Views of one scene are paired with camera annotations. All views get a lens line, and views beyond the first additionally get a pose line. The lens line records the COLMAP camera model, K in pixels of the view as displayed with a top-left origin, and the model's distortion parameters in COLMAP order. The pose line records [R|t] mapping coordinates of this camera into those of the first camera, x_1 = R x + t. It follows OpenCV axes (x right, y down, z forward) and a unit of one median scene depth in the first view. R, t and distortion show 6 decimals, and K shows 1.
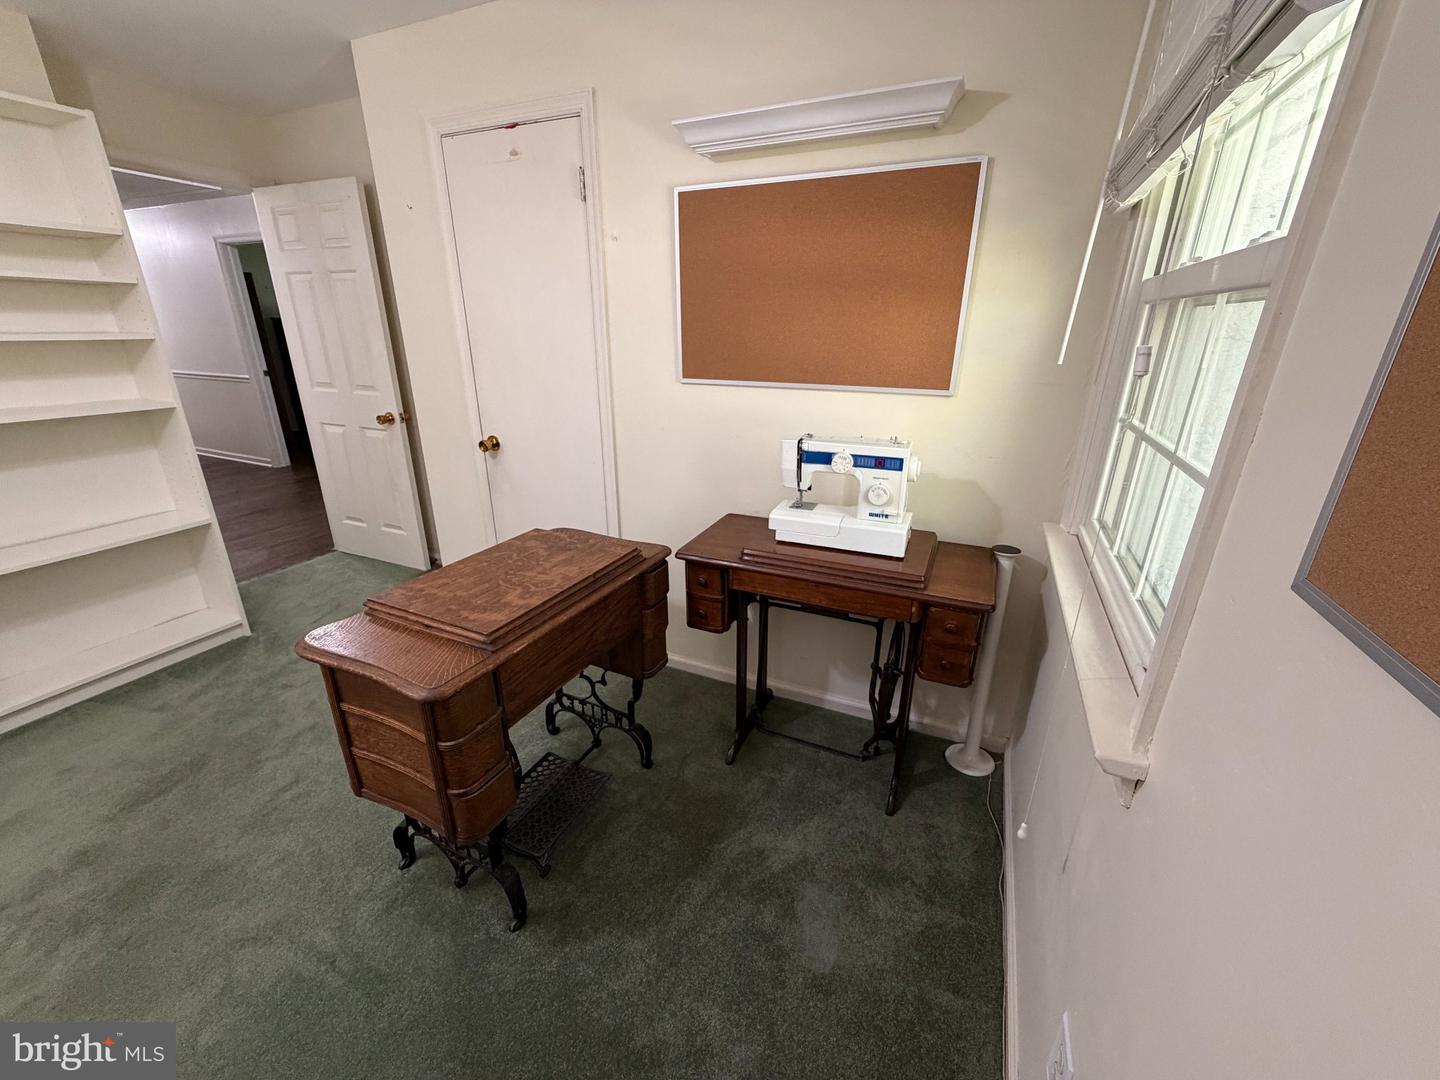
lens RADIAL K [[573.4, 0, 717.0], [0, 573.4, 538.5], [0, 0, 1]] dist [0.000419, -0.000107]
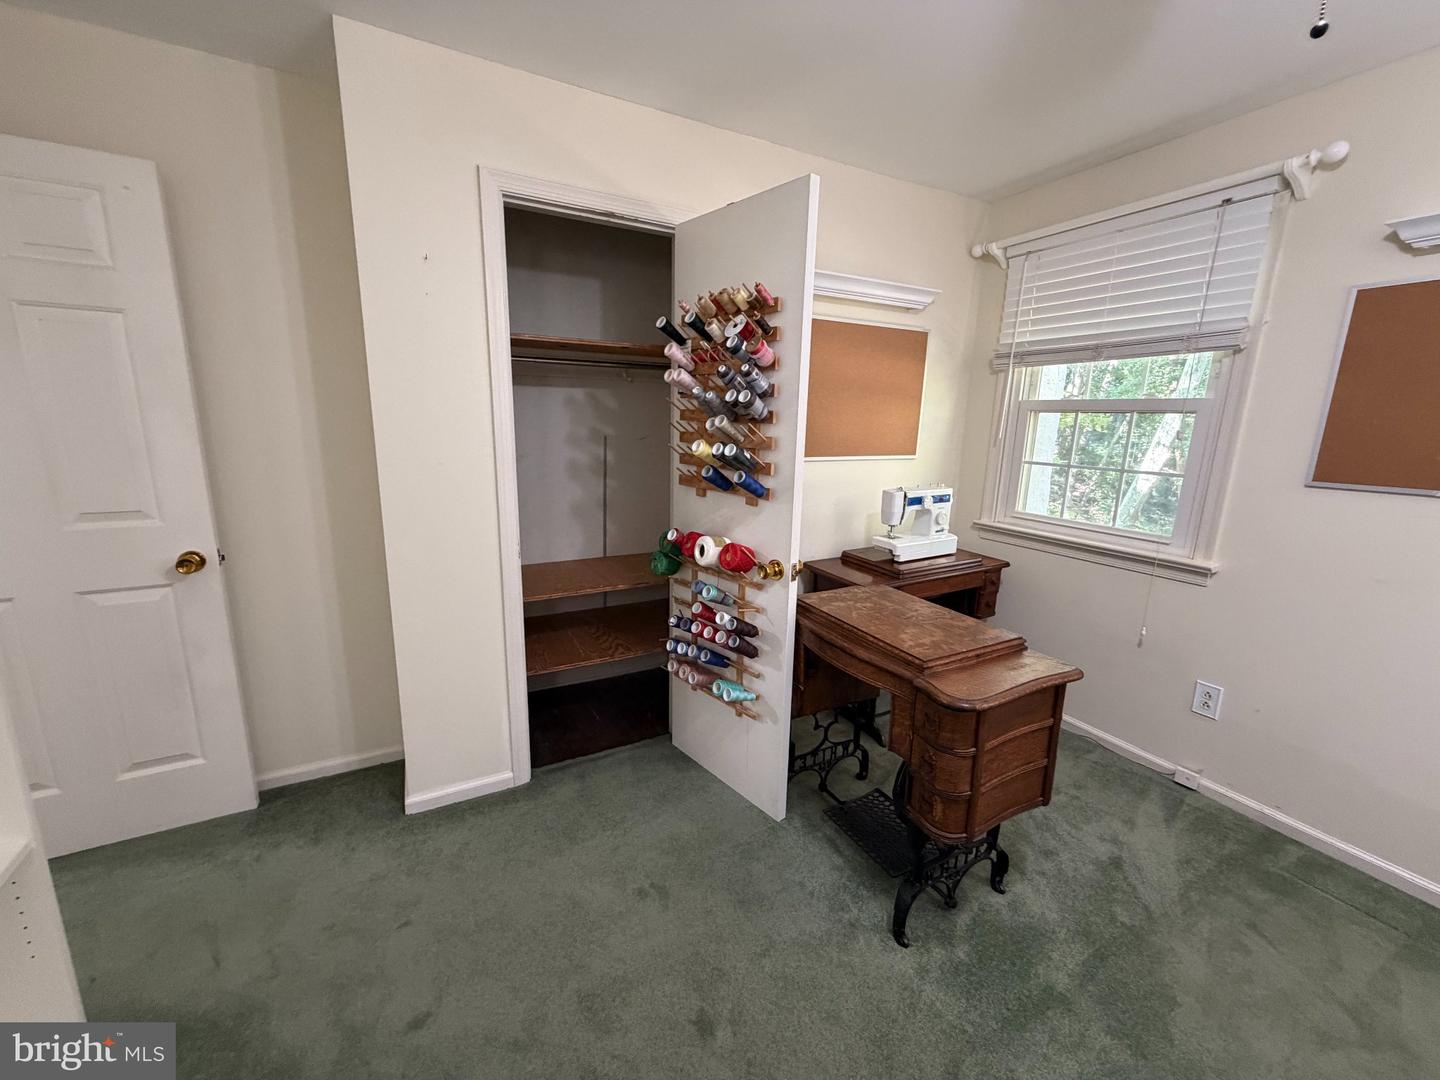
lens RADIAL K [[573.4, 0, 717.0], [0, 573.4, 538.5], [0, 0, 1]] dist [0.000419, -0.000107]
pose [[0.601408, -0.162515, 0.782239, -1.380275], [0.261895, 0.965096, -0.000848, -0.184514], [-0.754797, 0.205375, 0.622978, 0.473646]]
